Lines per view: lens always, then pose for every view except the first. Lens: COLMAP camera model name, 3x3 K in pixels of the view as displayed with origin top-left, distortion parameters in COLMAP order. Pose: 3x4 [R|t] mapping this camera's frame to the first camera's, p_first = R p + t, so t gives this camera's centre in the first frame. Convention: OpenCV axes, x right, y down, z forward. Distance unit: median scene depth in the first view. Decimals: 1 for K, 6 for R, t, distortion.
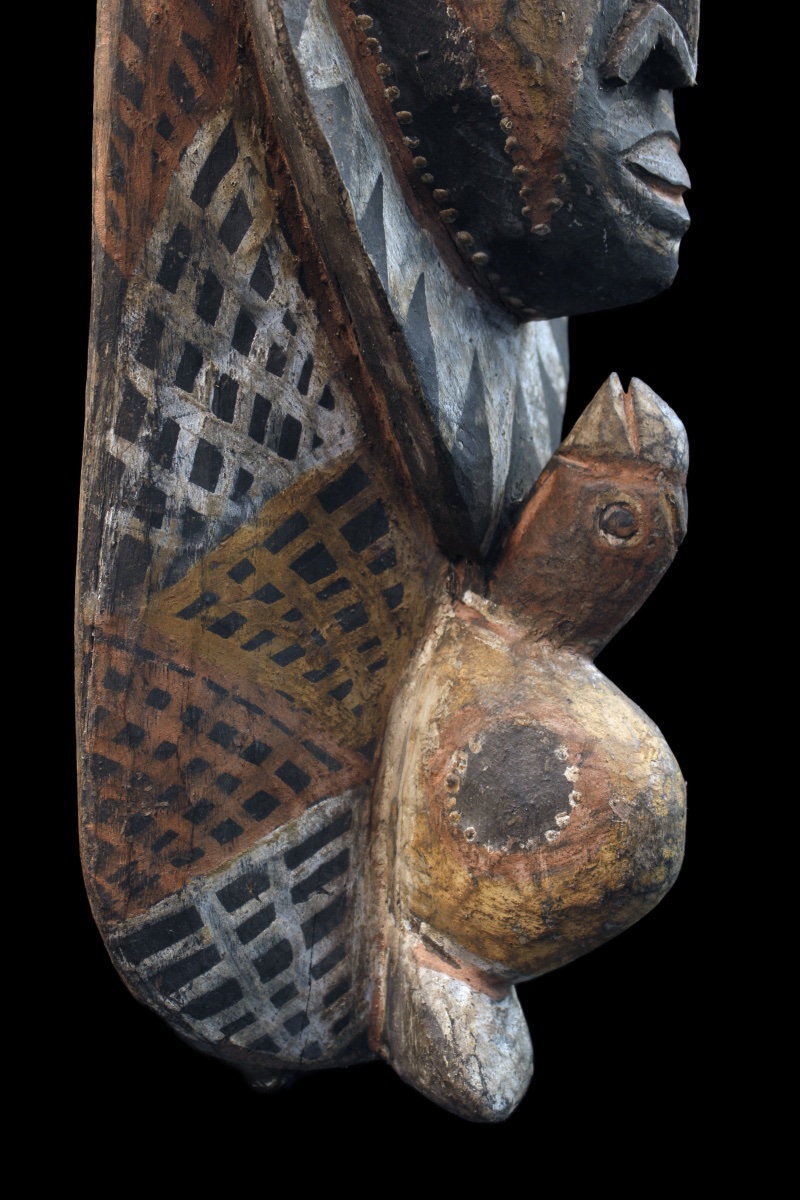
lens RADIAL K [[2364.0, 0, 409.5], [0, 2364.0, 597.7], [0, 0, 1]] dist [-0.012747, 0.000000]
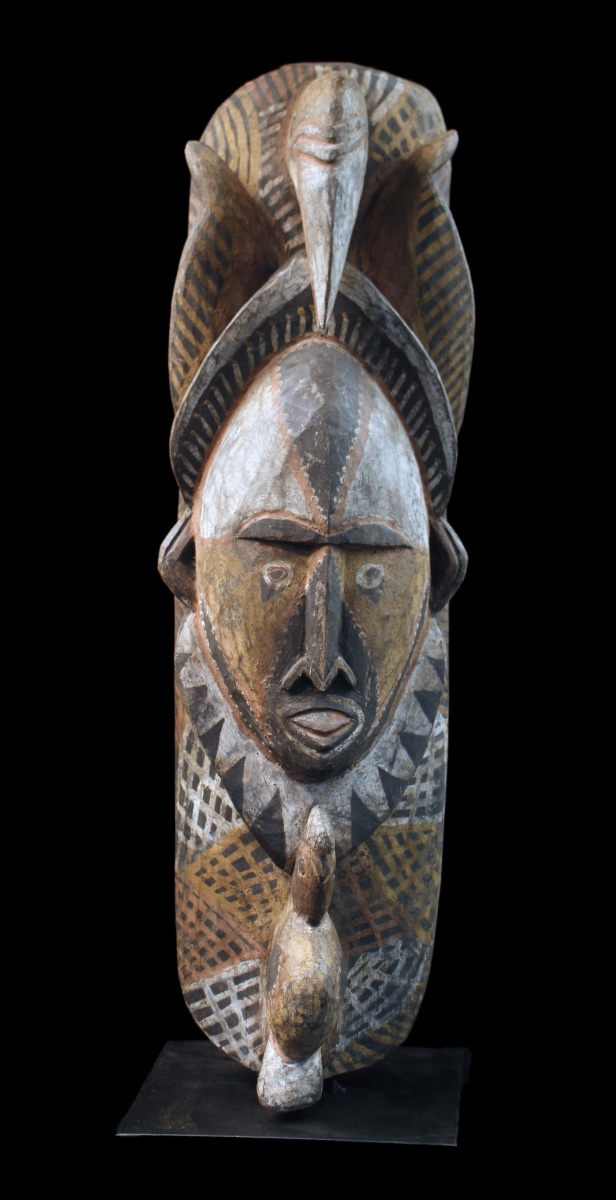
lens RADIAL K [[1753.9, 0, 301.4], [0, 1753.9, 572.7], [0, 0, 1]] dist [-0.086427, 0.000000]
pose [[0.499195, 0.014806, -0.866363, 1.642979], [-0.144176, 0.987335, -0.066200, -0.212323], [0.854411, 0.157956, 0.495007, 0.076093]]
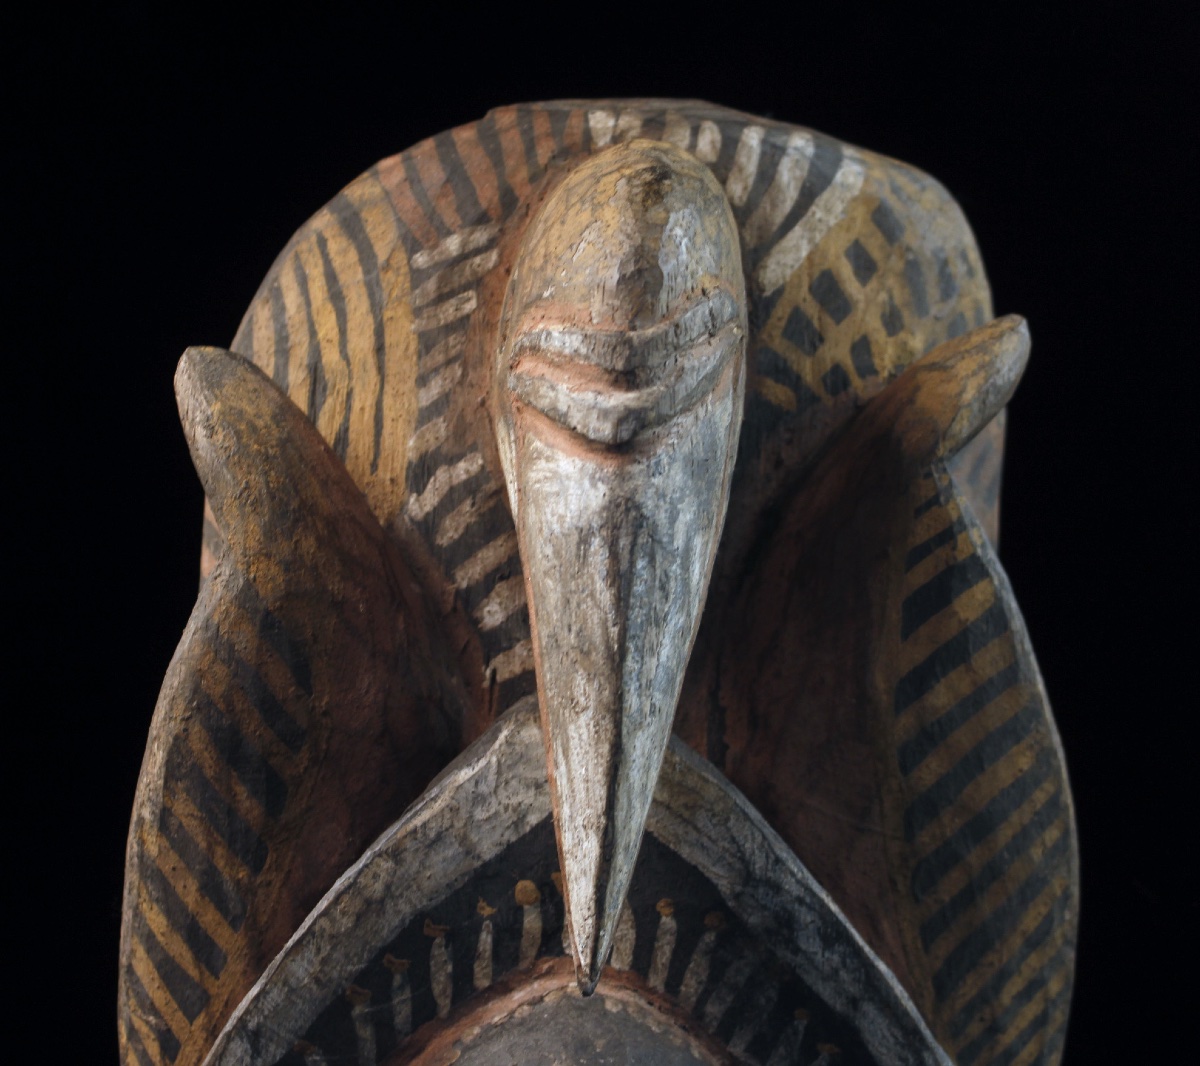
lens RADIAL K [[3412.6, 0, 536.0], [0, 3412.6, 495.5], [0, 0, 1]] dist [-0.000051, 0.000000]
pose [[0.464335, -0.080882, -0.881959, 1.056805], [-0.165788, 0.970281, -0.176266, -0.531270], [0.870004, 0.228064, 0.437126, 0.419883]]
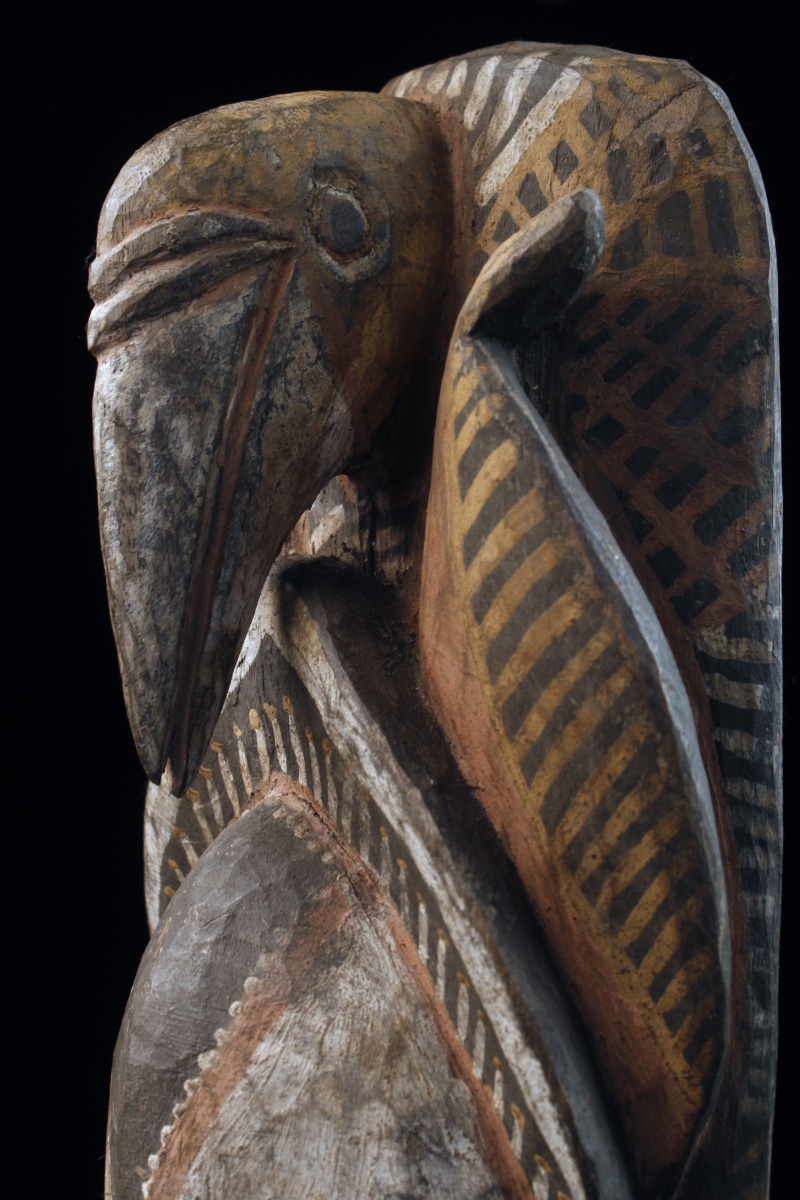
lens RADIAL K [[2426.8, 0, 410.1], [0, 2426.8, 593.5], [0, 0, 1]] dist [0.014463, 0.000000]
pose [[-0.486510, -0.056951, -0.871817, 0.890479], [-0.198317, 0.979024, 0.046715, -0.709854], [0.850869, 0.195624, -0.487600, 1.458515]]
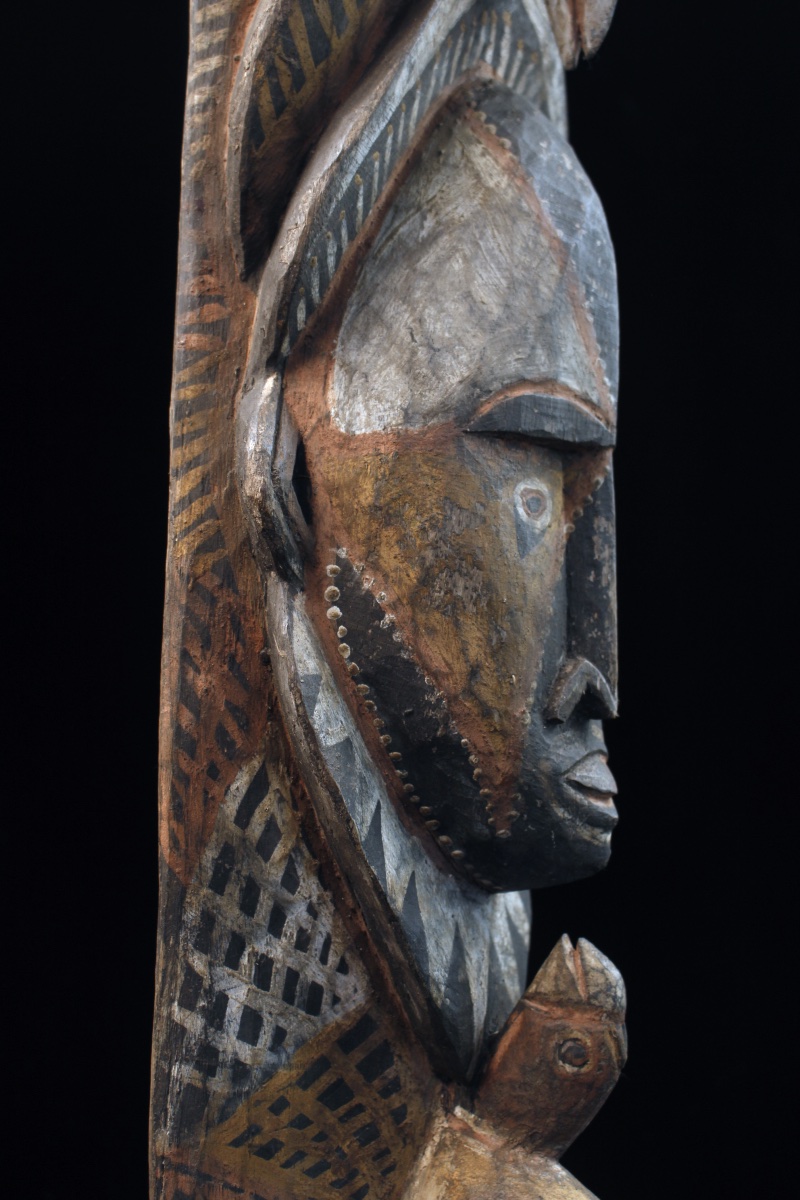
lens RADIAL K [[1874.8, 0, 410.5], [0, 1874.8, 597.6], [0, 0, 1]] dist [-0.043209, 0.000000]
pose [[0.999497, -0.031683, -0.001457, 0.009859], [0.031012, 0.985893, -0.164477, -0.113494], [0.006648, 0.164349, 0.986380, -0.038193]]
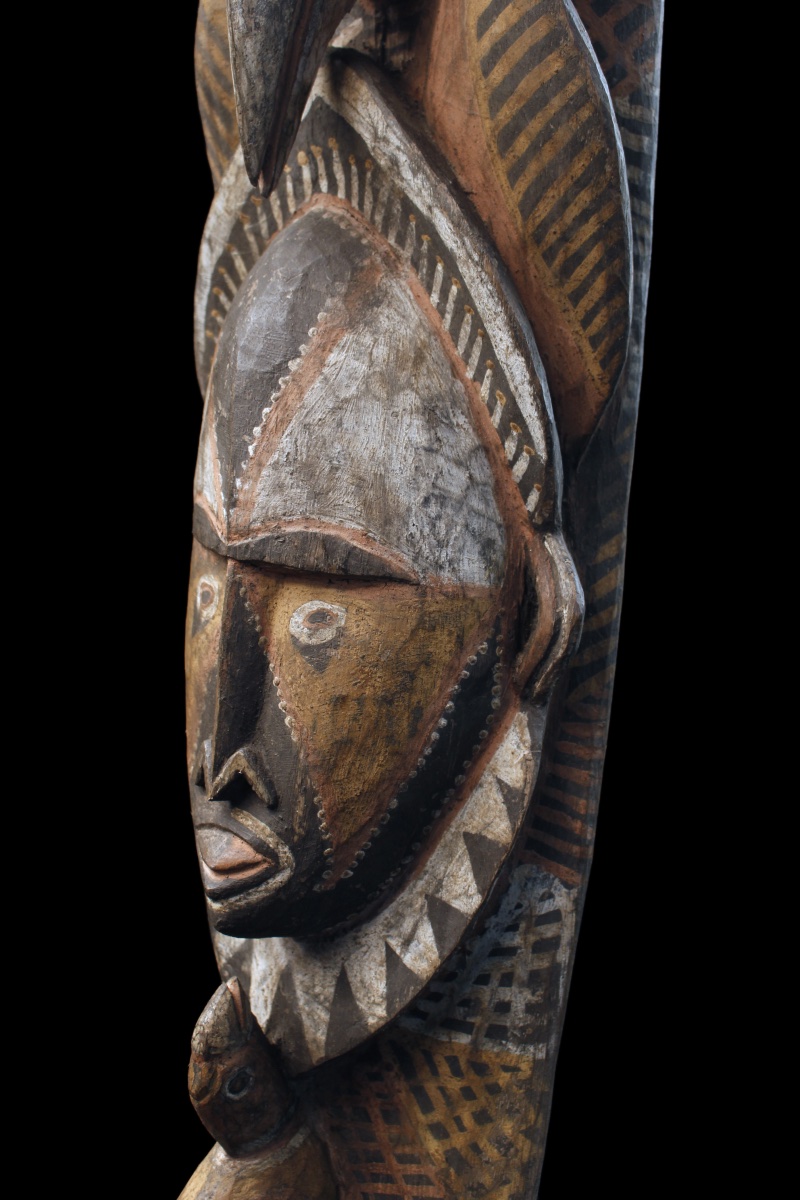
lens RADIAL K [[1472.7, 0, 408.1], [0, 1472.7, 594.0], [0, 0, 1]] dist [-0.078755, 0.000000]
pose [[-0.276305, 0.099226, -0.955934, 0.922521], [-0.237113, 0.956870, 0.167859, -0.511951], [0.931361, 0.273045, -0.240860, 1.282975]]
